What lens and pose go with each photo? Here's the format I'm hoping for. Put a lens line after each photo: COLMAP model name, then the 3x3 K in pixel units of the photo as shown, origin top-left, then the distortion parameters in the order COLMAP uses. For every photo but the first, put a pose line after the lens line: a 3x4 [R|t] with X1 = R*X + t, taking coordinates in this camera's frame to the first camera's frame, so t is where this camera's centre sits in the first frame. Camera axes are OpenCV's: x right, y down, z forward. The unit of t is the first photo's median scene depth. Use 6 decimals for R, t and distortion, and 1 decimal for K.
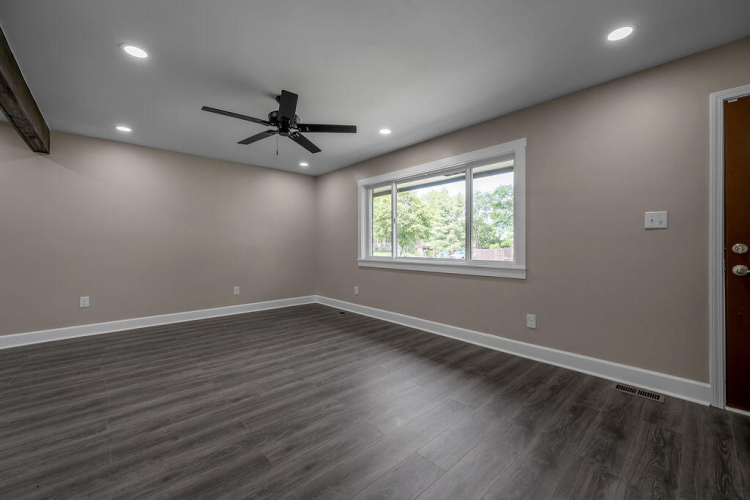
lens RADIAL K [[298.8, 0, 375.0], [0, 298.8, 250.0], [0, 0, 1]] dist [-0.002735, -0.000342]
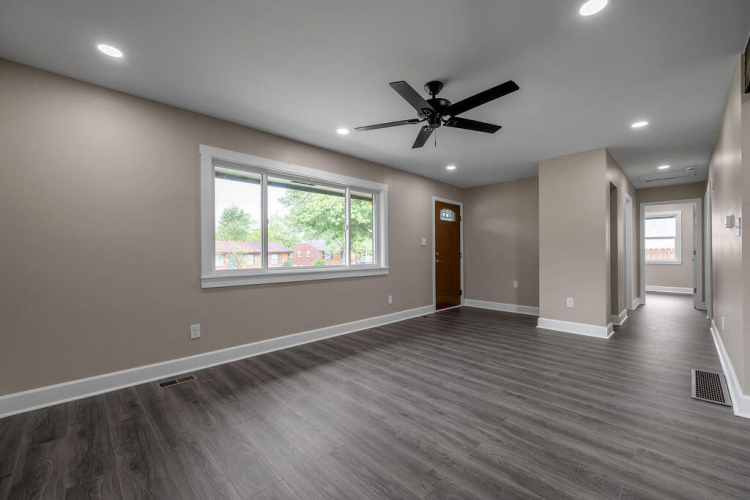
lens RADIAL K [[306.7, 0, 375.3], [0, 306.7, 251.2], [0, 0, 1]] dist [-0.001249, 0.000091]
pose [[-0.040268, 0.007451, 0.999161, -1.276911], [0.017658, 0.999821, -0.006745, -0.016075], [-0.999033, 0.017372, -0.040392, 1.286571]]
